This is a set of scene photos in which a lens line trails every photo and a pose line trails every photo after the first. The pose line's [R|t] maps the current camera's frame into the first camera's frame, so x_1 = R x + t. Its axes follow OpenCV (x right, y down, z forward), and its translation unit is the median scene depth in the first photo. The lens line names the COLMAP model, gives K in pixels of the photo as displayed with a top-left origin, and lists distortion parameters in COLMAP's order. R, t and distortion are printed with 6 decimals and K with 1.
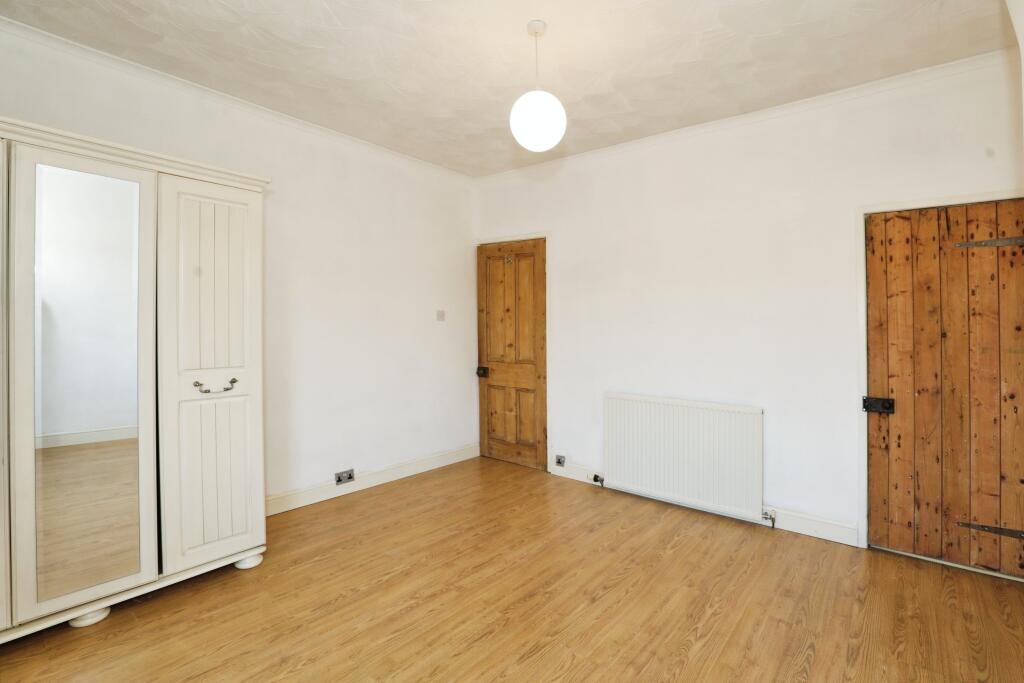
lens RADIAL K [[477.2, 0, 512.5], [0, 477.2, 325.2], [0, 0, 1]] dist [-0.025449, 0.003177]
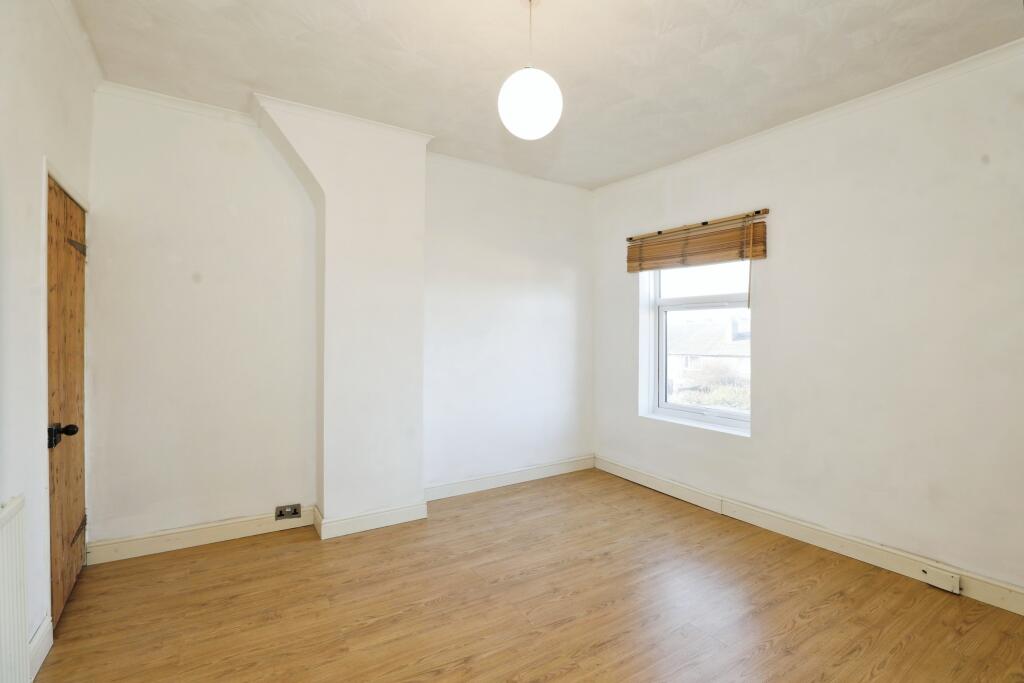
lens RADIAL K [[477.2, 0, 516.0], [0, 477.2, 337.4], [0, 0, 1]] dist [-0.025449, 0.003177]
pose [[-0.954032, -0.019452, 0.299072, -0.155409], [-0.020258, 0.999795, 0.000406, -0.001320], [-0.299019, -0.005672, -0.954230, 1.783302]]
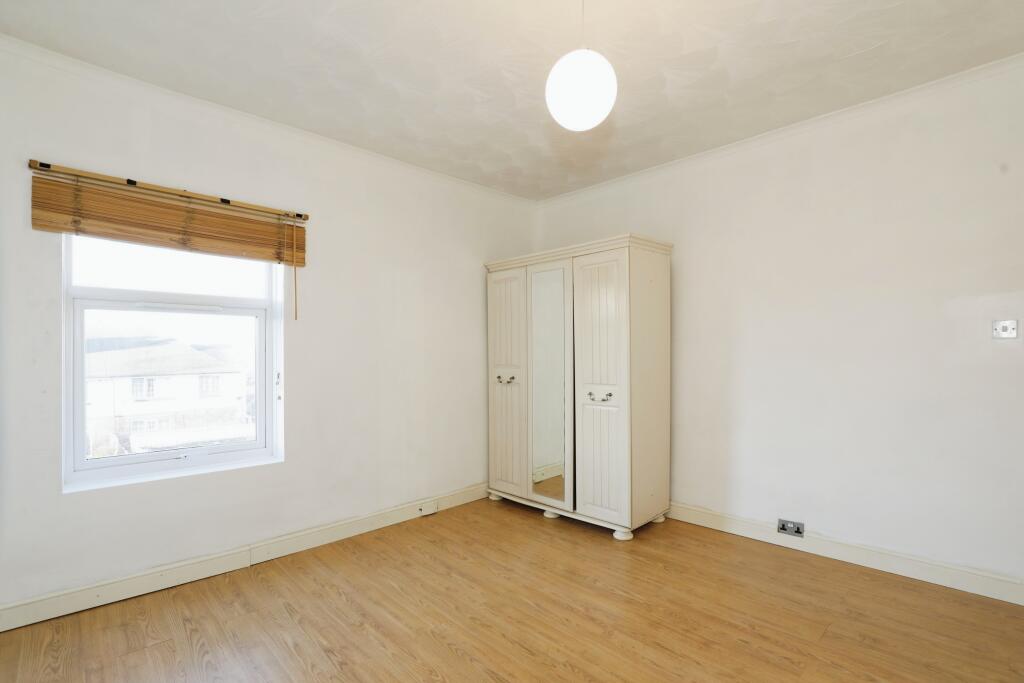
lens RADIAL K [[477.2, 0, 530.8], [0, 477.2, 370.9], [0, 0, 1]] dist [-0.025449, 0.003177]
pose [[-0.083641, 0.026223, -0.996151, 0.843578], [0.011061, 0.999617, 0.025385, 0.014618], [0.996435, -0.008895, -0.083899, 0.965478]]
